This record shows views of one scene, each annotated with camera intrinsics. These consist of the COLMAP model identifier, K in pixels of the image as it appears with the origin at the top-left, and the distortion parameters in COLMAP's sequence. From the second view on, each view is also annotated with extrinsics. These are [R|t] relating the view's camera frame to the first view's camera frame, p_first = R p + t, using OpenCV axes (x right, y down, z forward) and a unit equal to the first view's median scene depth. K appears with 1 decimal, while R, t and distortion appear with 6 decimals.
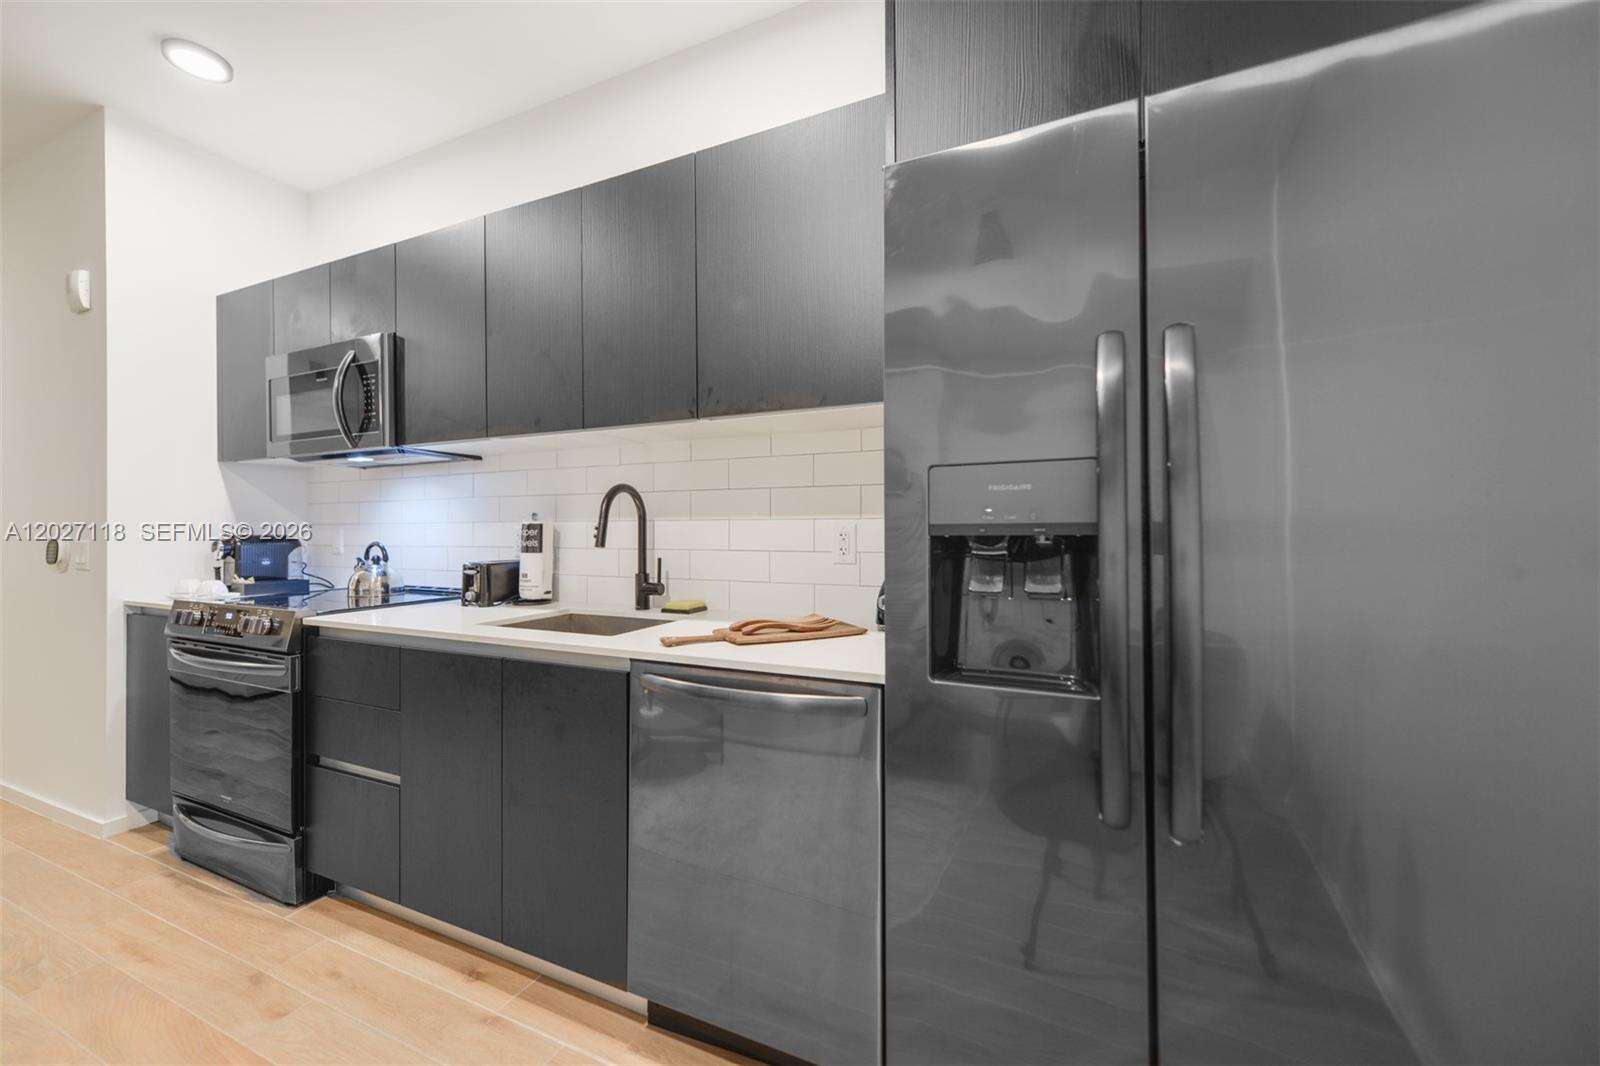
lens RADIAL K [[639.9, 0, 805.5], [0, 639.9, 516.0], [0, 0, 1]] dist [0.000256, -0.000094]
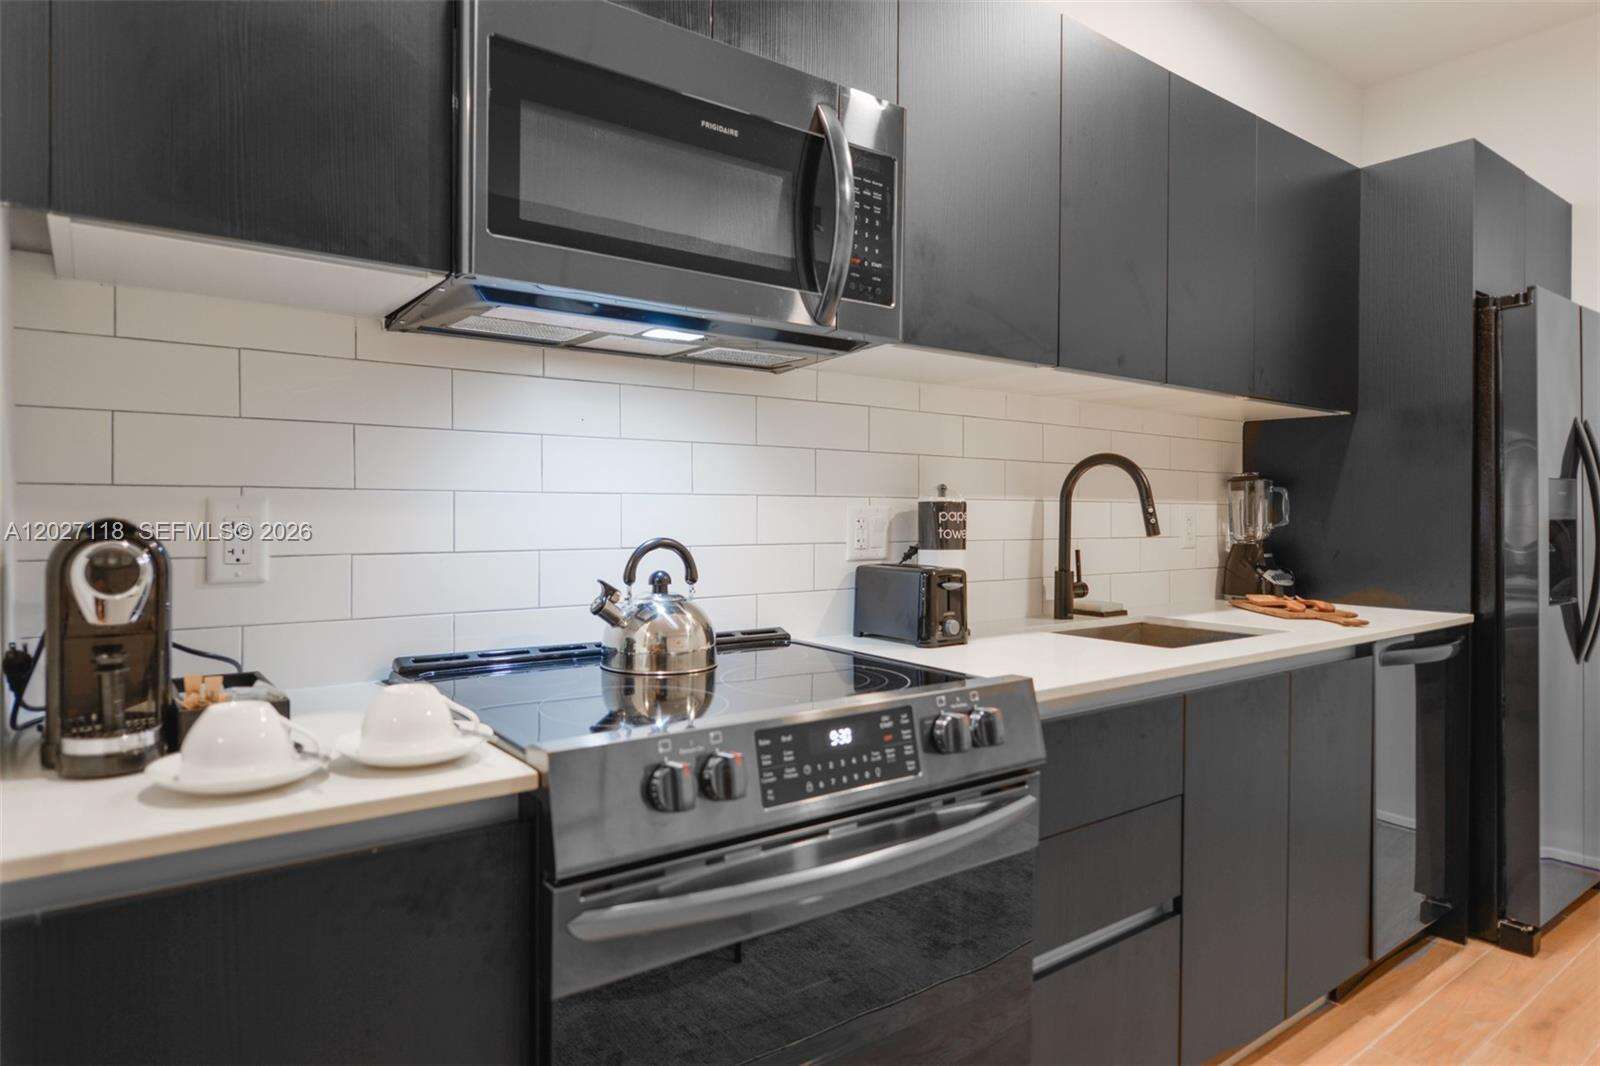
lens RADIAL K [[948.8, 0, 798.8], [0, 948.8, 514.2], [0, 0, 1]] dist [0.000787, -0.000337]
pose [[0.468194, 0.003674, 0.883618, -1.371163], [-0.026681, 0.999594, 0.009981, 0.018970], [-0.883223, -0.028249, 0.468102, 0.742969]]
